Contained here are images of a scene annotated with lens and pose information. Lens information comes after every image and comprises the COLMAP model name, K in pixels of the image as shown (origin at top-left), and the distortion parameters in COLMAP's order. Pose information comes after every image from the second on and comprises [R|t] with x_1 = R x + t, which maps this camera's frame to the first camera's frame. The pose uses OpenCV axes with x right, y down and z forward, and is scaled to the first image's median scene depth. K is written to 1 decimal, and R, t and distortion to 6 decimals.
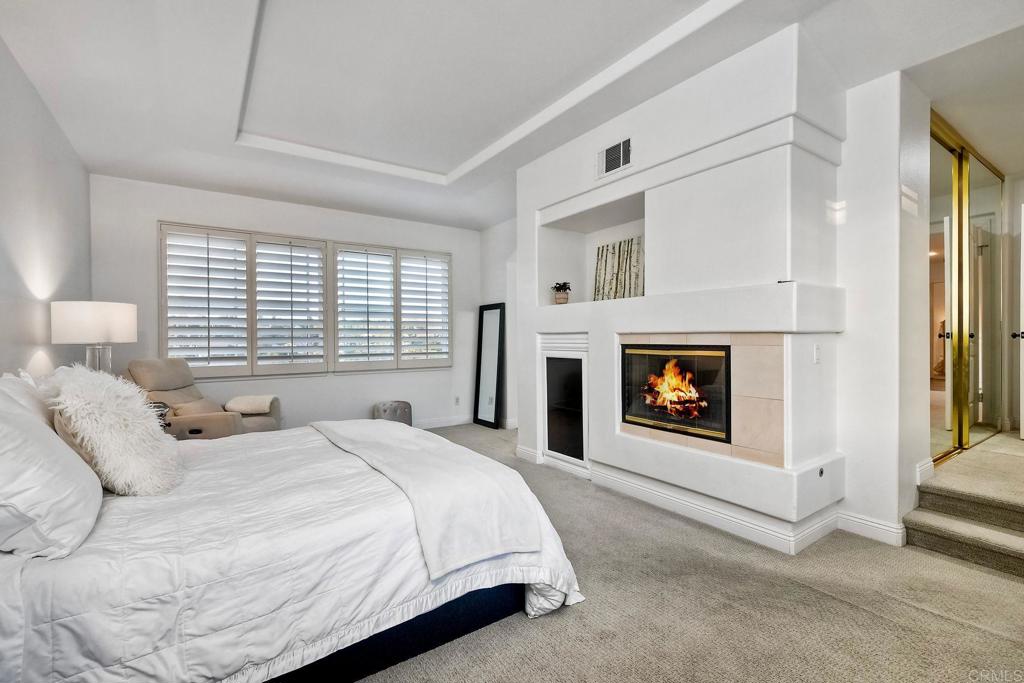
lens RADIAL K [[457.8, 0, 515.5], [0, 457.8, 336.5], [0, 0, 1]] dist [0.001659, 0.001517]
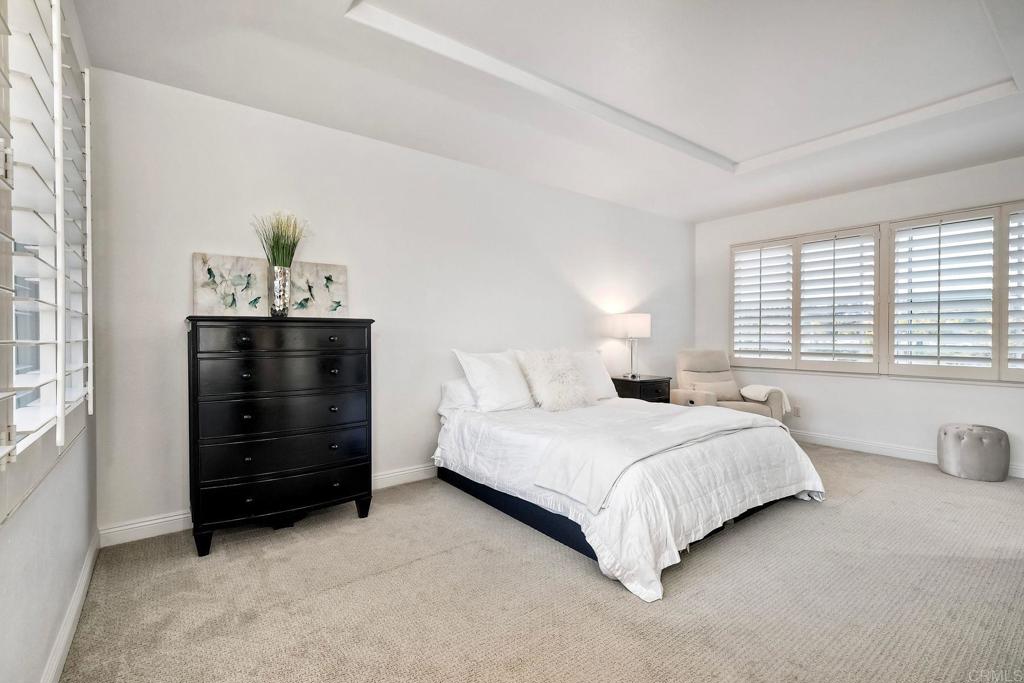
lens RADIAL K [[457.8, 0, 512.8], [0, 457.8, 343.4], [0, 0, 1]] dist [0.001659, 0.001517]
pose [[0.050940, 0.024044, -0.998412, 0.429368], [-0.001012, 0.999711, 0.024023, -0.001178], [0.998701, -0.000214, 0.050949, 0.262562]]
